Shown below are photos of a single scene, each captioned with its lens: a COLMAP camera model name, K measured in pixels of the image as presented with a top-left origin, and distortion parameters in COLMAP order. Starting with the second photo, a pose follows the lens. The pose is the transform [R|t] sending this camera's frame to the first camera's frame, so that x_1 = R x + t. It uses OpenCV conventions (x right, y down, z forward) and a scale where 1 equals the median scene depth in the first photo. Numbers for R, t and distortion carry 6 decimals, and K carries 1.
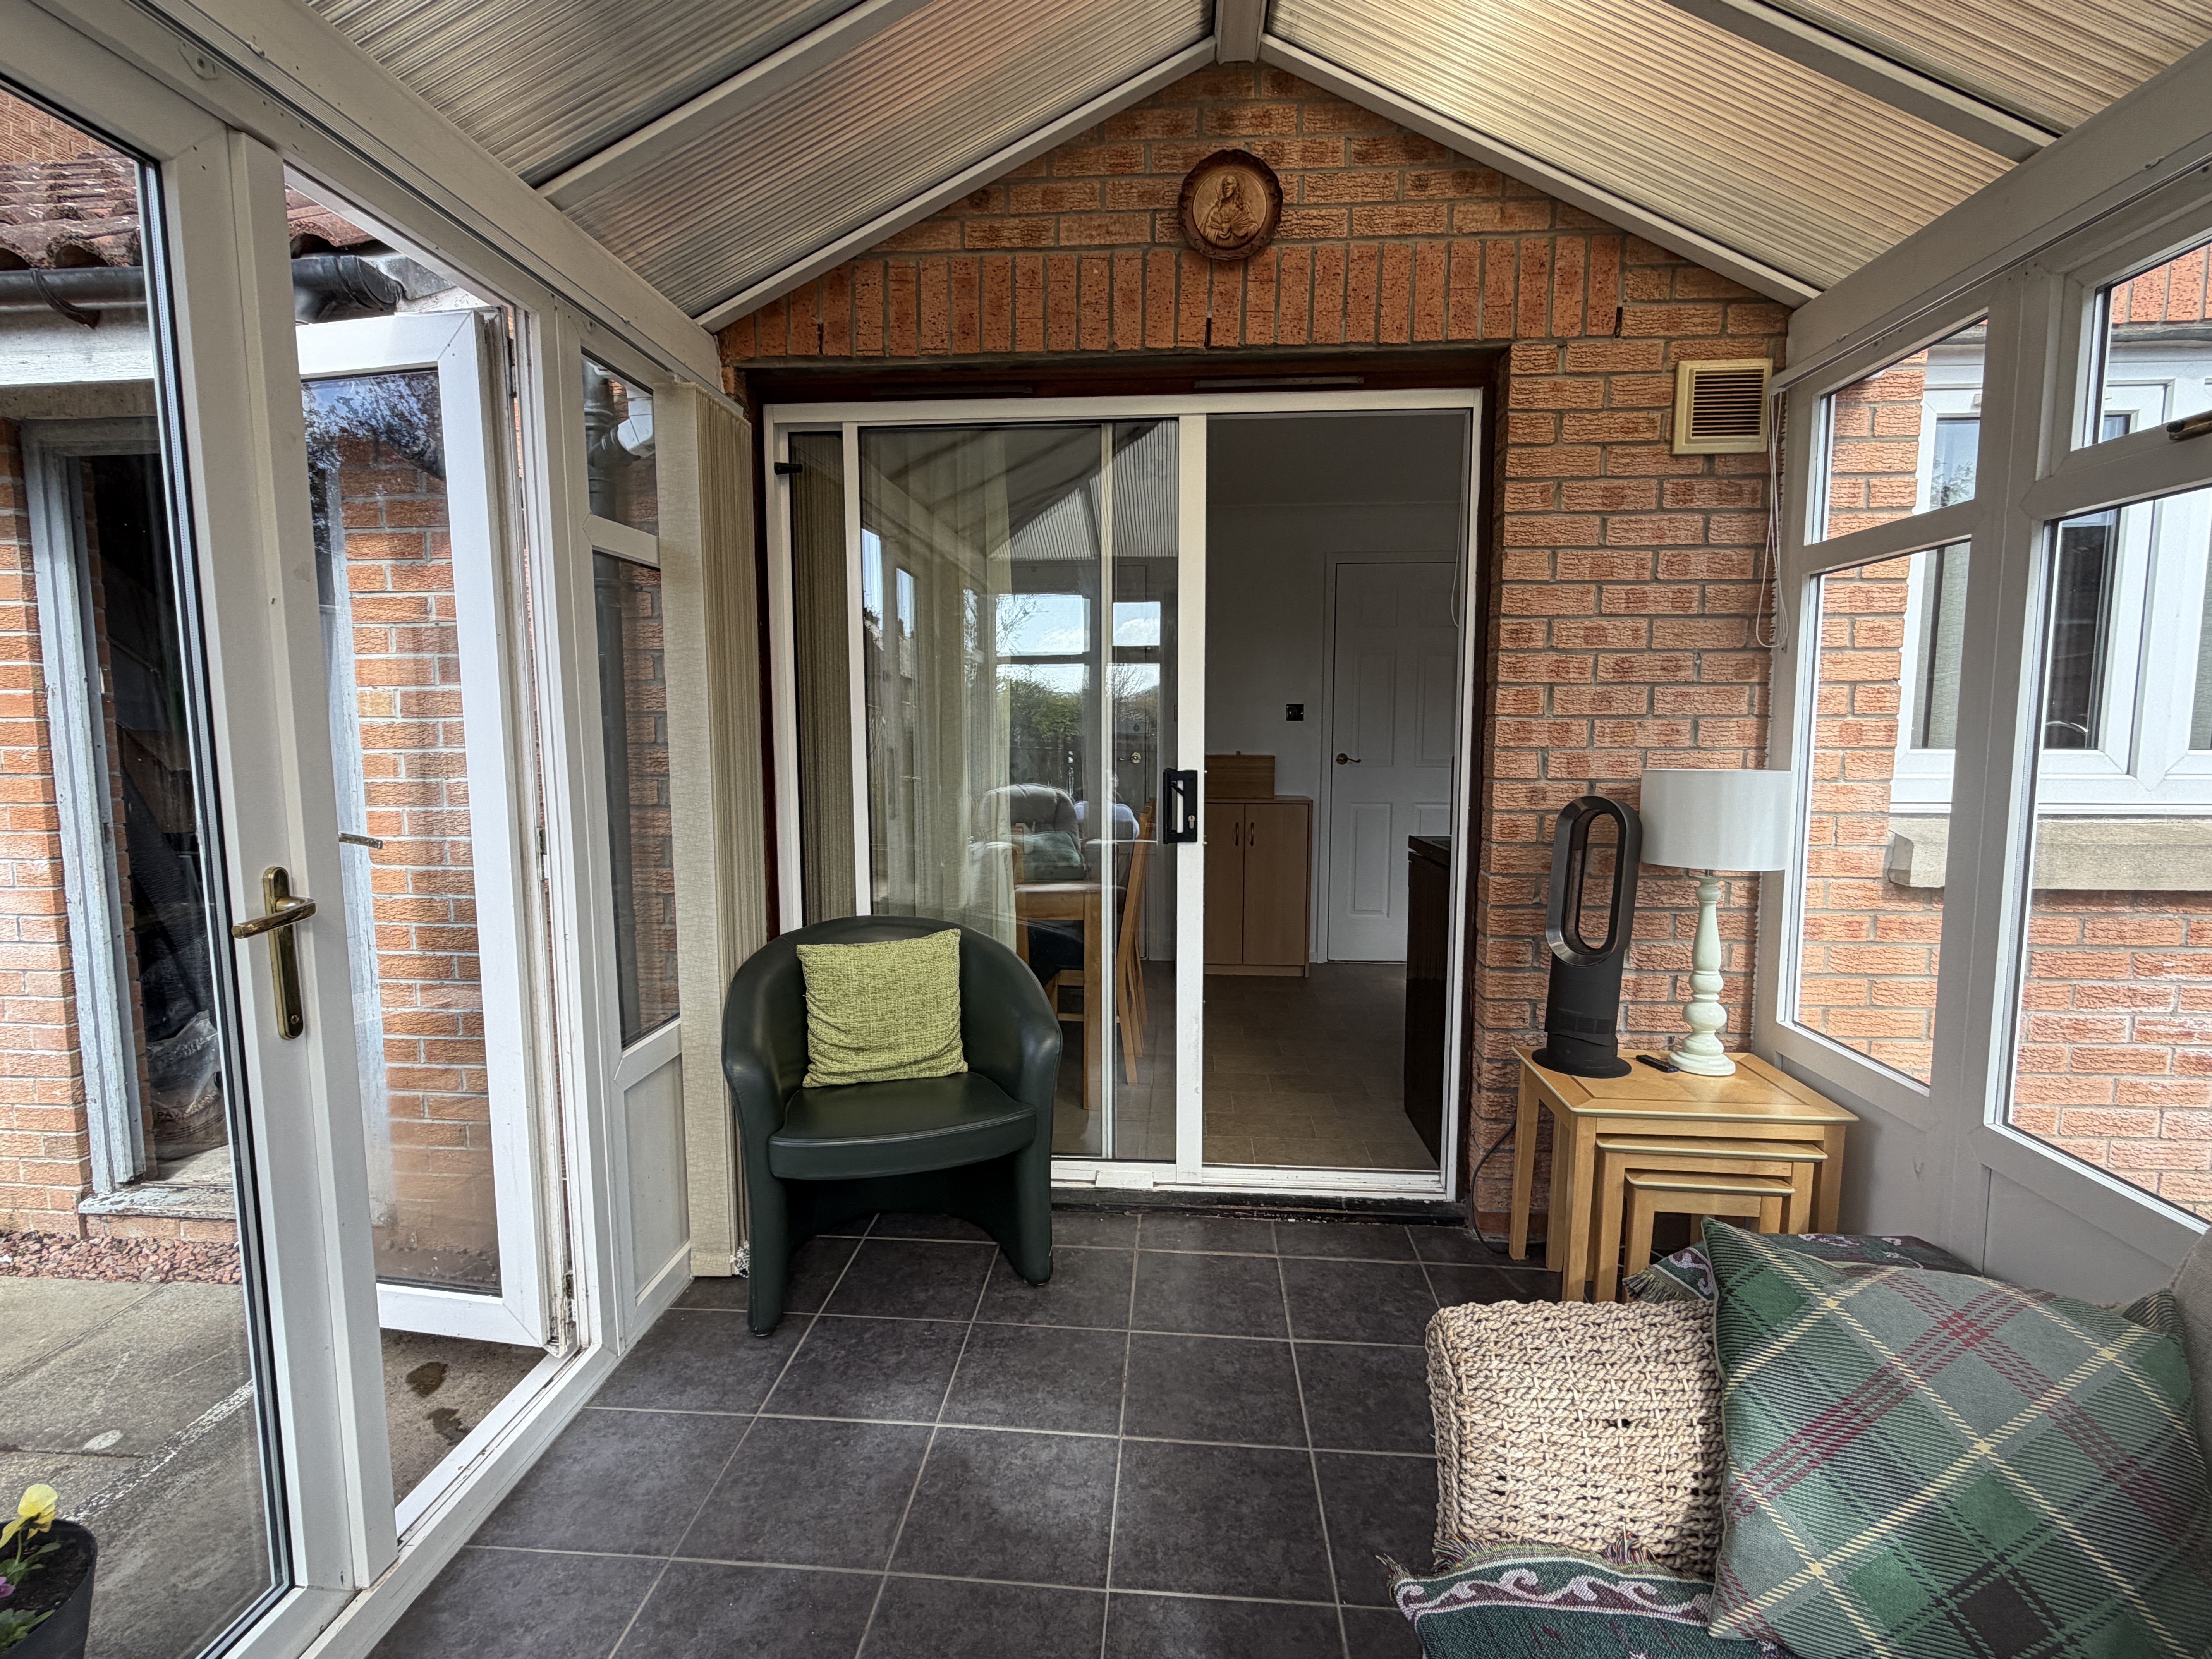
lens RADIAL K [[1030.3, 0, 1106.3], [0, 1030.3, 826.2], [0, 0, 1]] dist [0.000836, -0.000020]
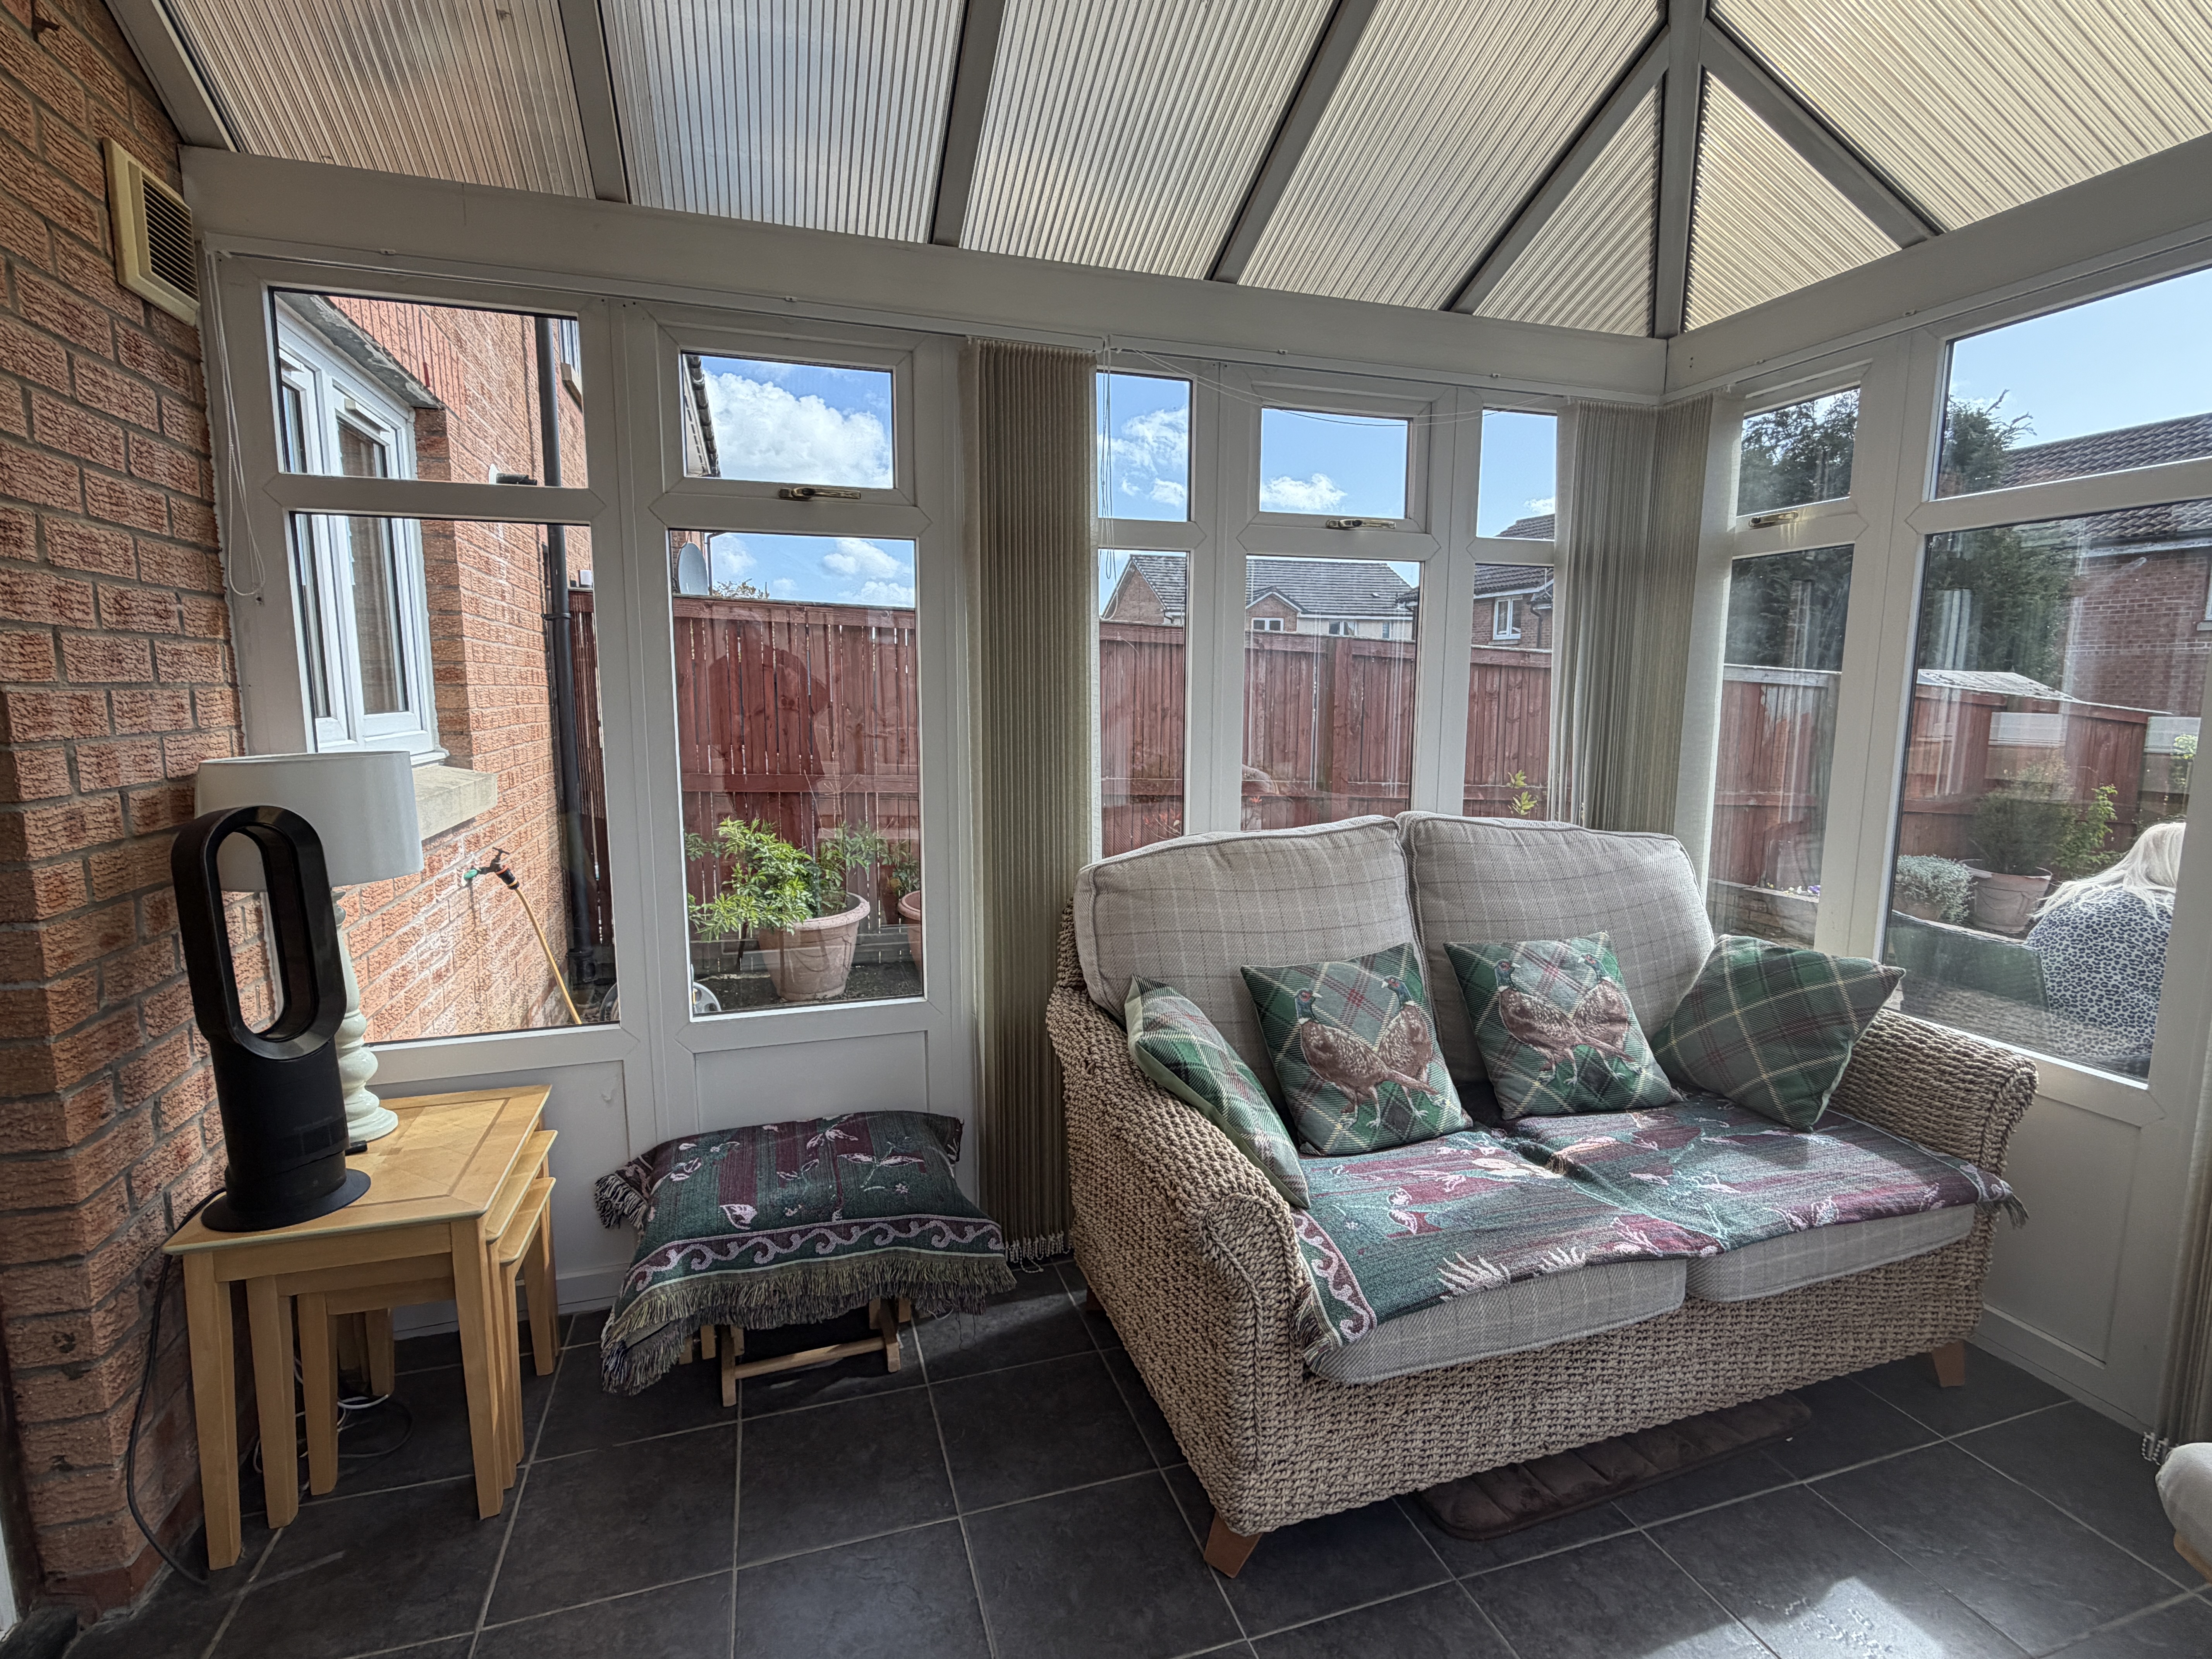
lens RADIAL K [[1030.3, 0, 1106.3], [0, 1030.3, 826.2], [0, 0, 1]] dist [0.000836, -0.000020]
pose [[-0.360339, -0.128987, 0.923860, -0.329226], [0.090823, 0.980837, 0.172366, -0.079707], [-0.928389, 0.146018, -0.341719, 0.707406]]
